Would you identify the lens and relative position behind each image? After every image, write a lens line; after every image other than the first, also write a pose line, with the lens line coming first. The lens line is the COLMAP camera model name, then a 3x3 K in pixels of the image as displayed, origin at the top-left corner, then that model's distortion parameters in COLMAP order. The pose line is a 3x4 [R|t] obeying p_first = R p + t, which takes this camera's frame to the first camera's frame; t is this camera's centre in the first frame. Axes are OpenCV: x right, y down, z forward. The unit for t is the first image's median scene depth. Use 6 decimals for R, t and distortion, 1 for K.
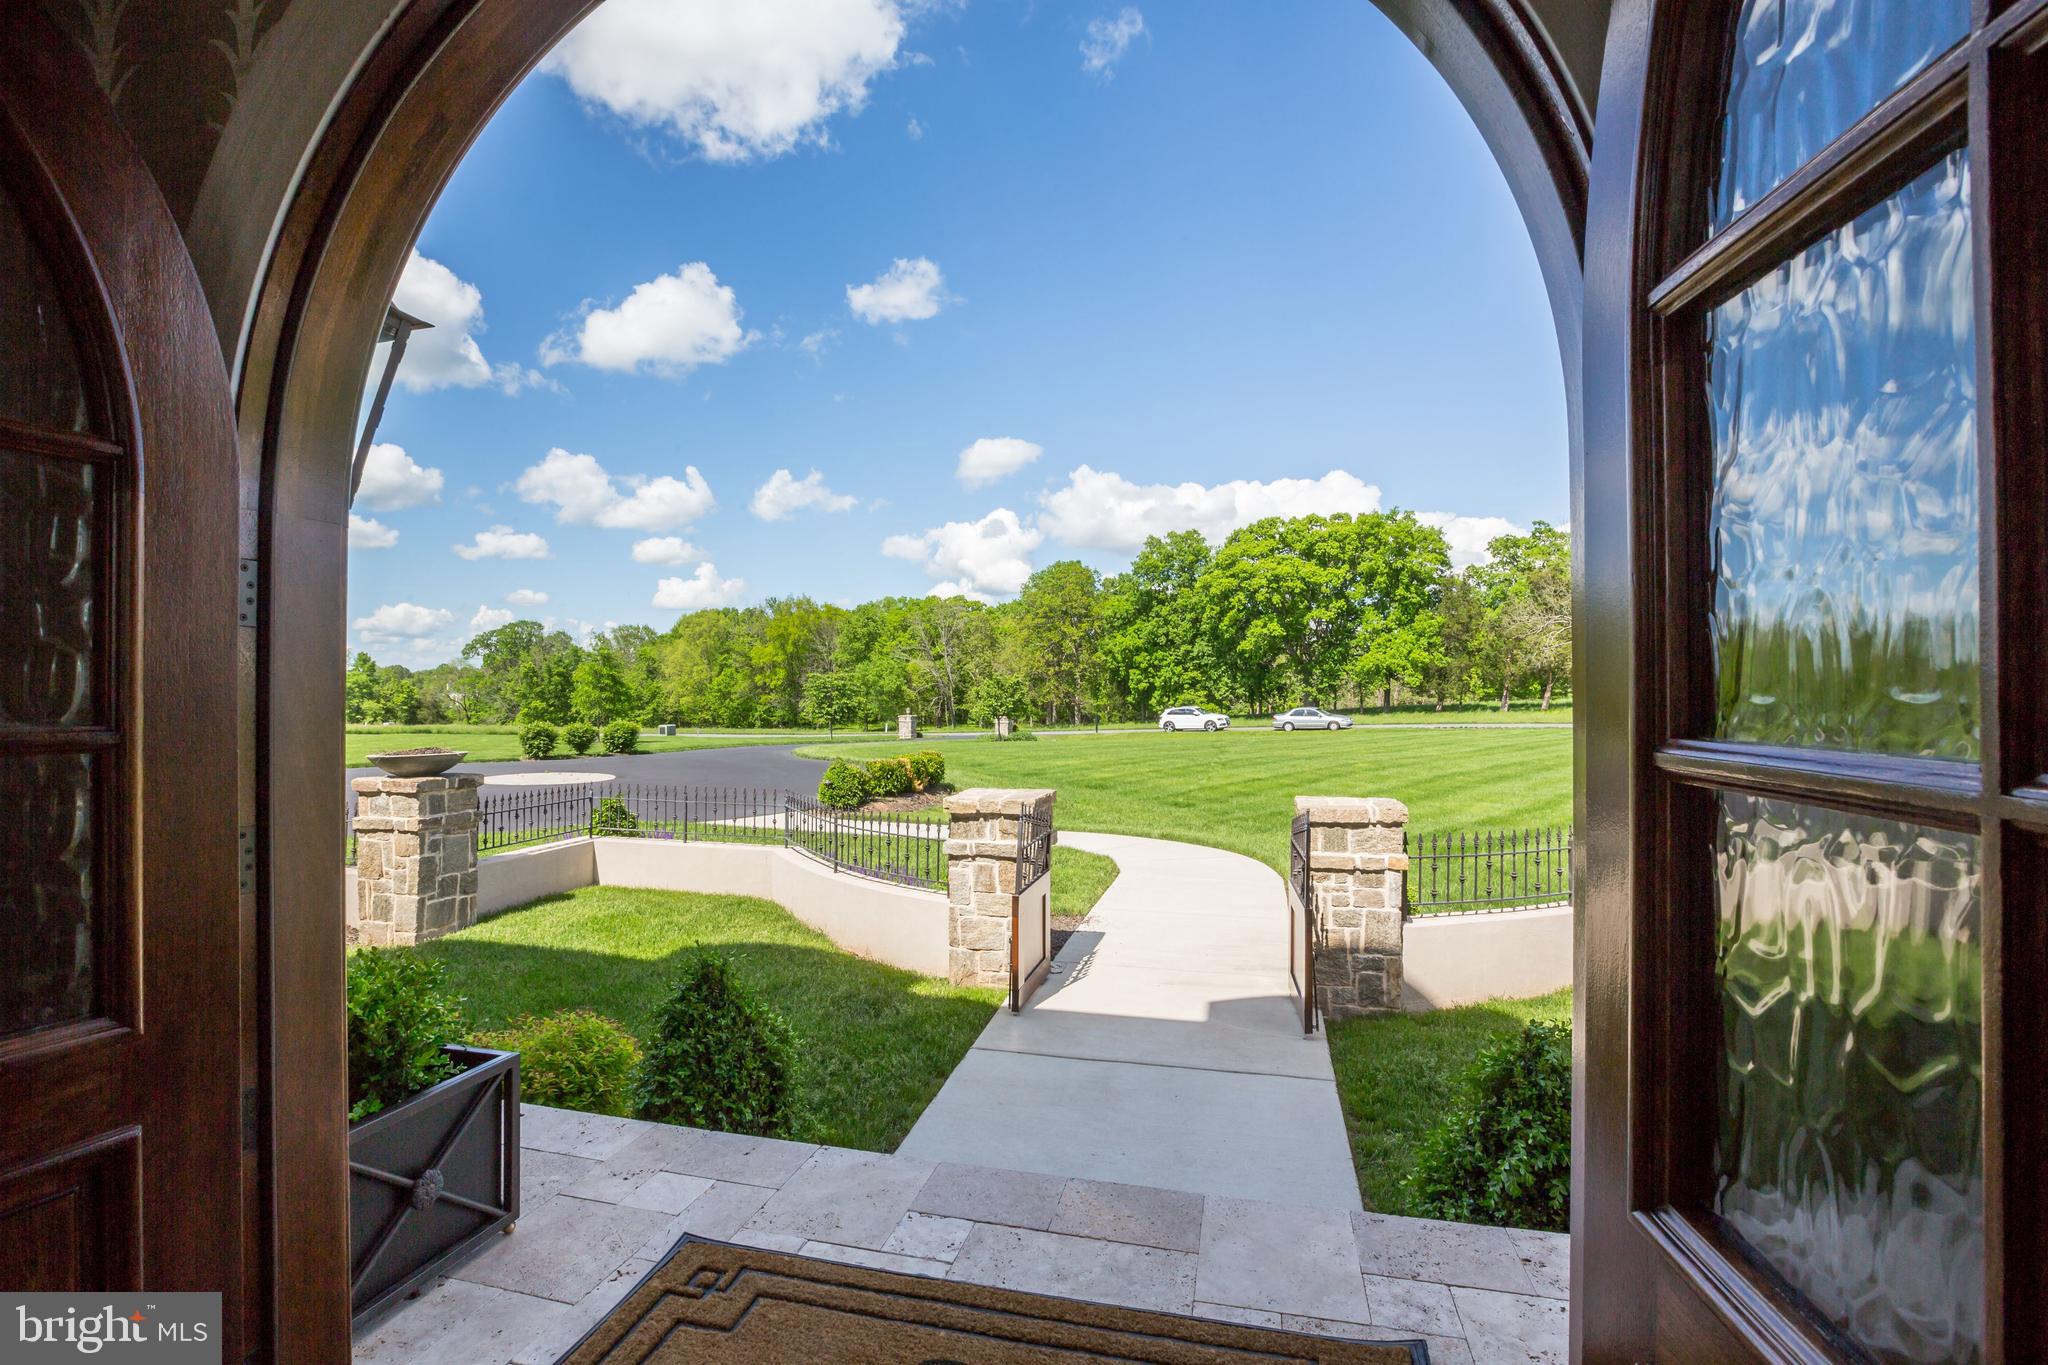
lens RADIAL K [[912.6, 0, 996.7], [0, 912.6, 698.5], [0, 0, 1]] dist [-0.021839, 0.002414]
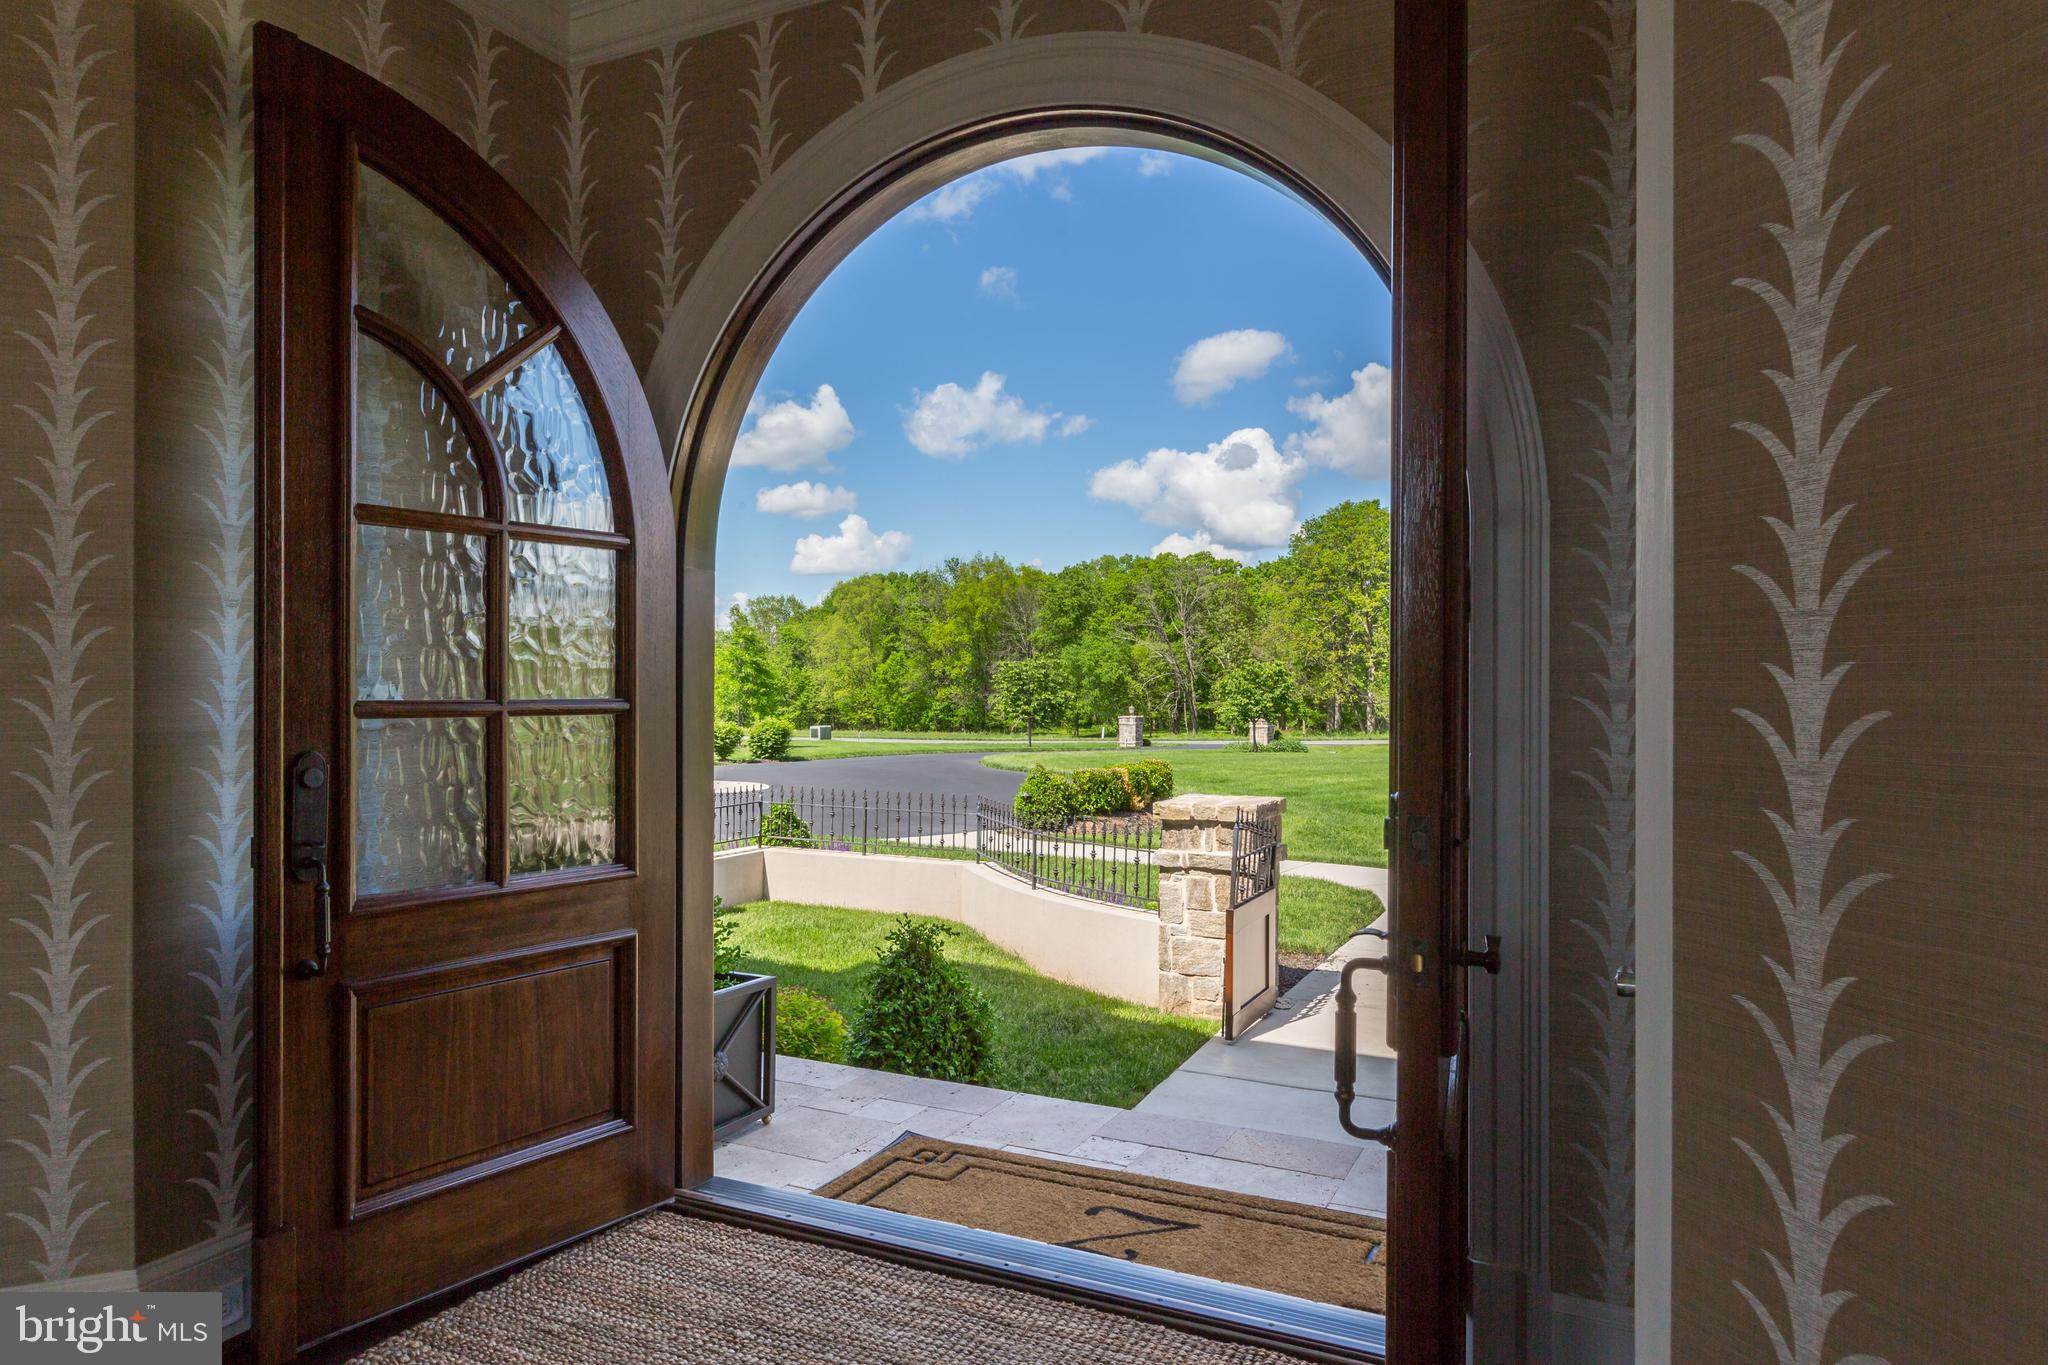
lens RADIAL K [[1363.7, 0, 1022.1], [0, 1363.7, 688.1], [0, 0, 1]] dist [-0.002718, -0.000071]
pose [[0.982913, 0.005186, -0.183997, 0.045386], [-0.006115, 0.999971, -0.004482, 0.002743], [0.183968, 0.005530, 0.982917, -0.251875]]
